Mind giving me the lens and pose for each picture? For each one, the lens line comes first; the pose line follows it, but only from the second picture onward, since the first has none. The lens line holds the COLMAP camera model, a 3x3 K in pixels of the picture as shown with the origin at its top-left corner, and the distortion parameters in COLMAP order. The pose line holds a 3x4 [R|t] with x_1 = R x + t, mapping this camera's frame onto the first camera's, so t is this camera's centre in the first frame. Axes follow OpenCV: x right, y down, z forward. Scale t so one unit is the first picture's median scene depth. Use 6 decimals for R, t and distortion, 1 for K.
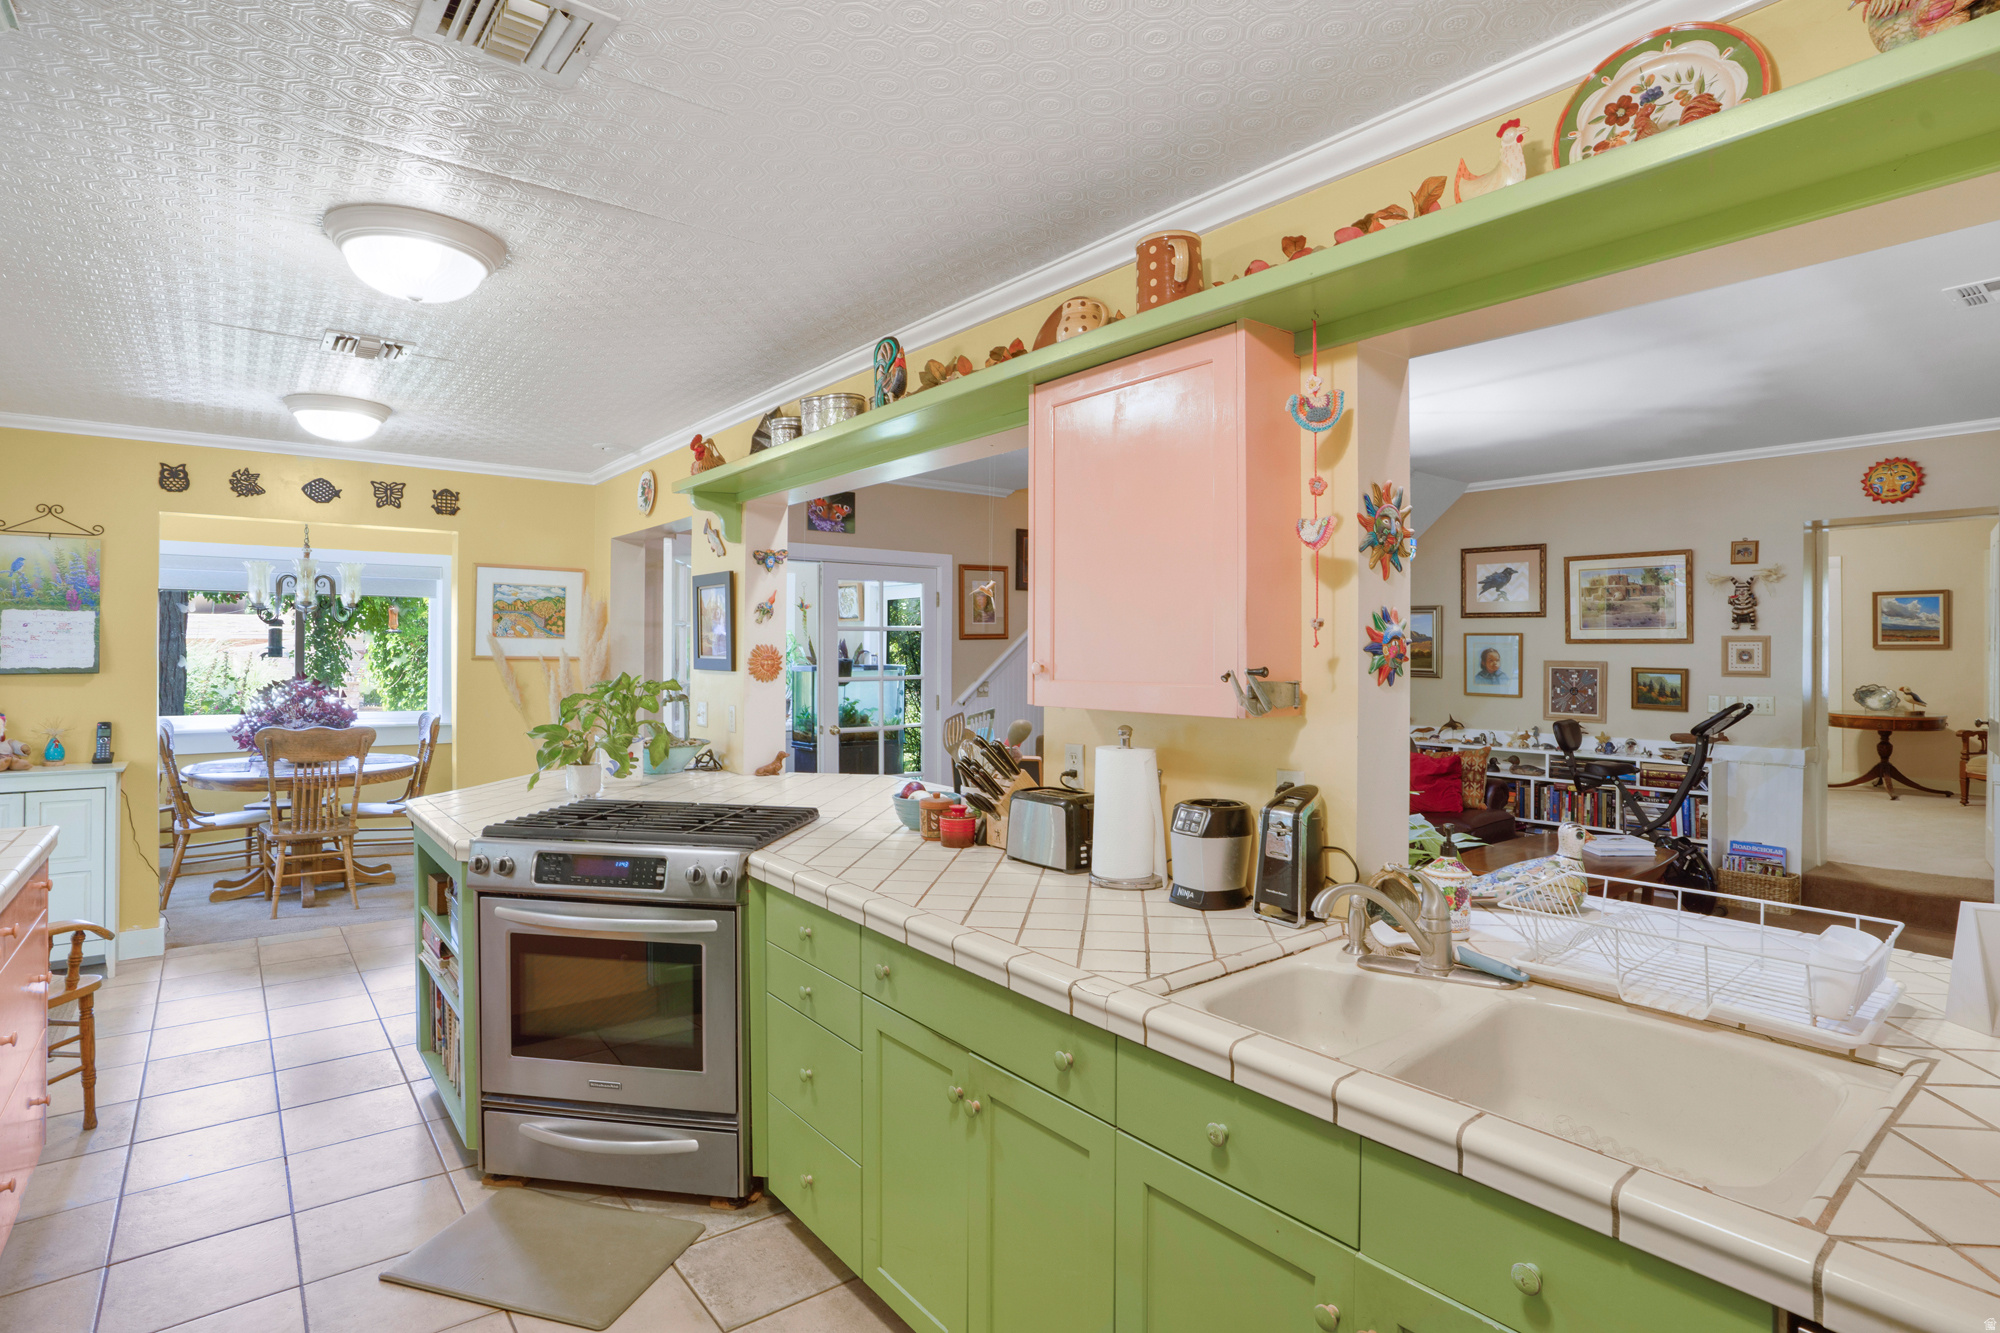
lens RADIAL K [[1019.4, 0, 1014.6], [0, 1019.4, 650.6], [0, 0, 1]] dist [-0.073728, 0.031133]
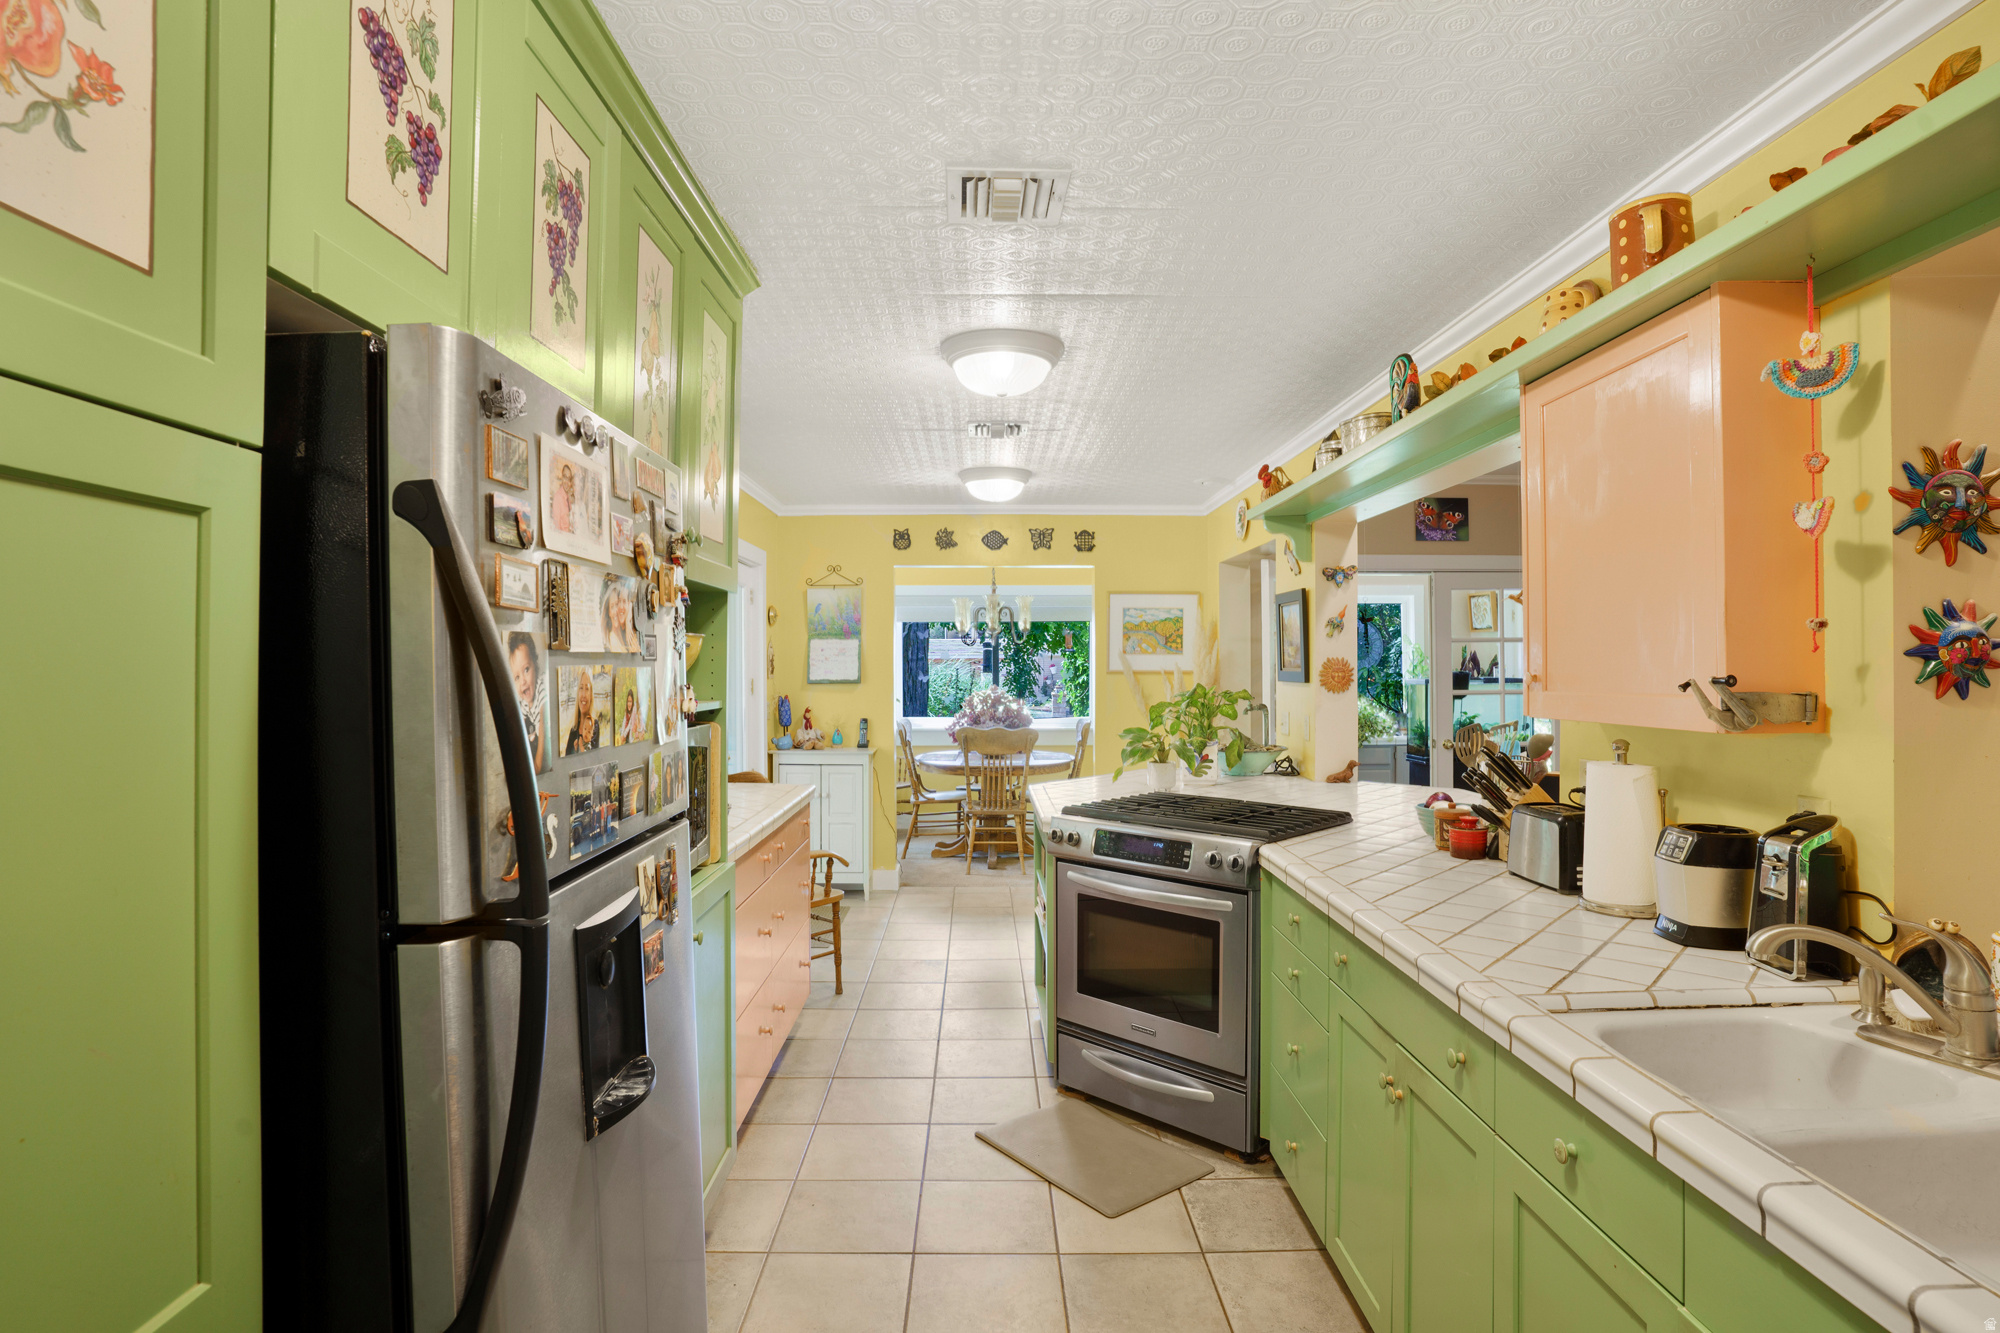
lens RADIAL K [[1019.4, 0, 996.4], [0, 1019.4, 664.0], [0, 0, 1]] dist [-0.073728, 0.031133]
pose [[0.788102, -0.008584, -0.615485, 0.234074], [0.007974, 0.999961, -0.003736, 0.004043], [0.615493, -0.001963, 0.788140, -0.064841]]
